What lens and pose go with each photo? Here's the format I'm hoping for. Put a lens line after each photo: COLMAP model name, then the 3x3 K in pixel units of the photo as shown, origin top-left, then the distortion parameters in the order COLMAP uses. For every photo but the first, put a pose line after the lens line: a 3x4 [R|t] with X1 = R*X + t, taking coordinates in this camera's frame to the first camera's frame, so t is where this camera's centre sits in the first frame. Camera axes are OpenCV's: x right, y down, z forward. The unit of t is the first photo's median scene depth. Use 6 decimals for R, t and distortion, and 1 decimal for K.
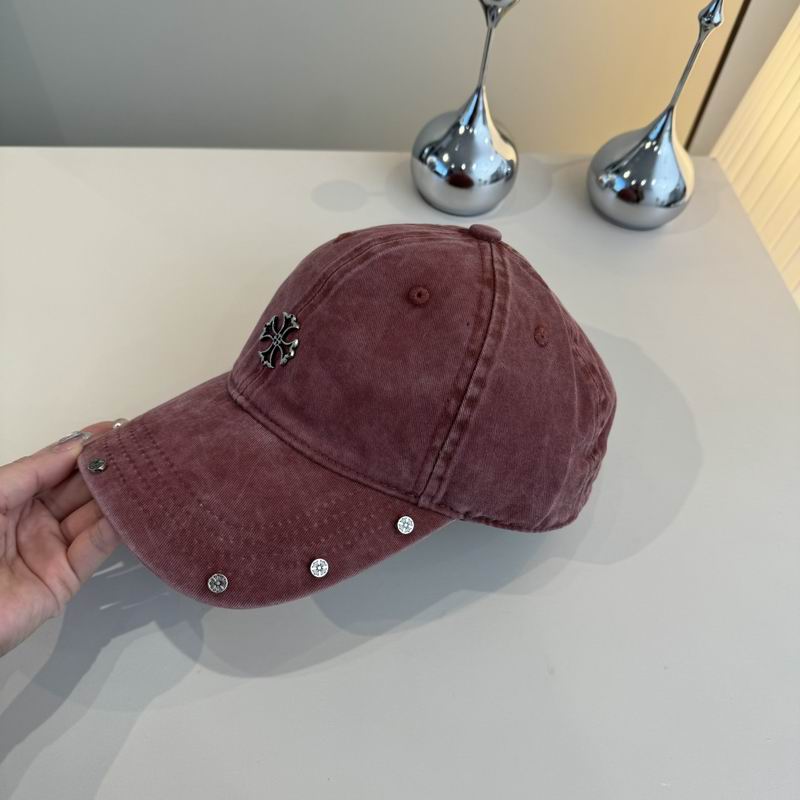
lens RADIAL K [[819.5, 0, 402.1], [0, 819.5, 389.9], [0, 0, 1]] dist [0.126205, -0.010064]
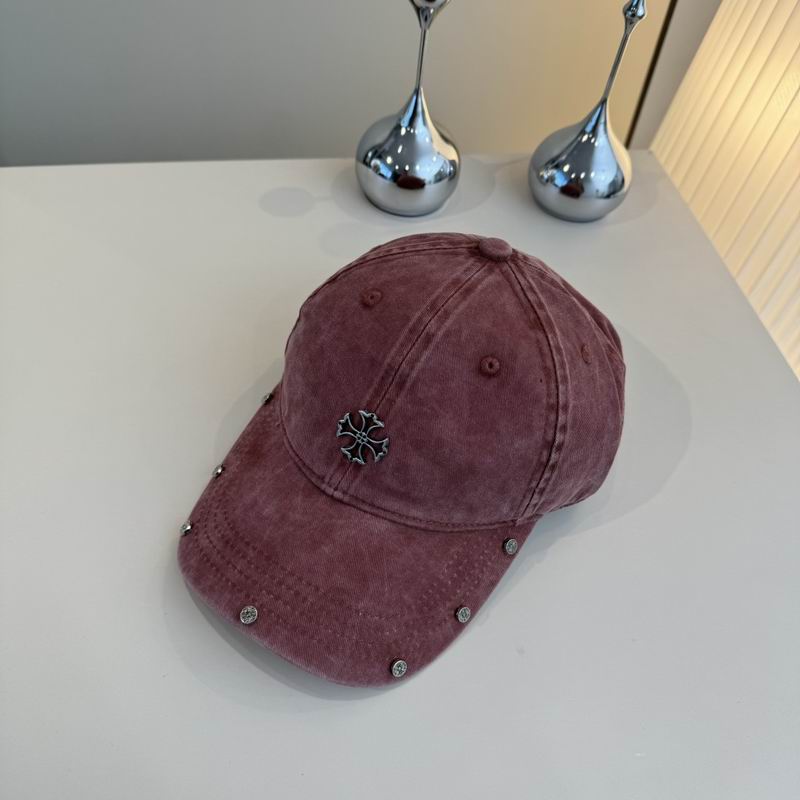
lens RADIAL K [[819.5, 0, 402.1], [0, 819.5, 389.9], [0, 0, 1]] dist [0.126205, -0.010064]
pose [[0.916447, -0.326841, 0.230869, -0.333680], [0.214318, 0.888126, 0.406572, -0.536909], [-0.337925, -0.323122, 0.883968, 0.100435]]
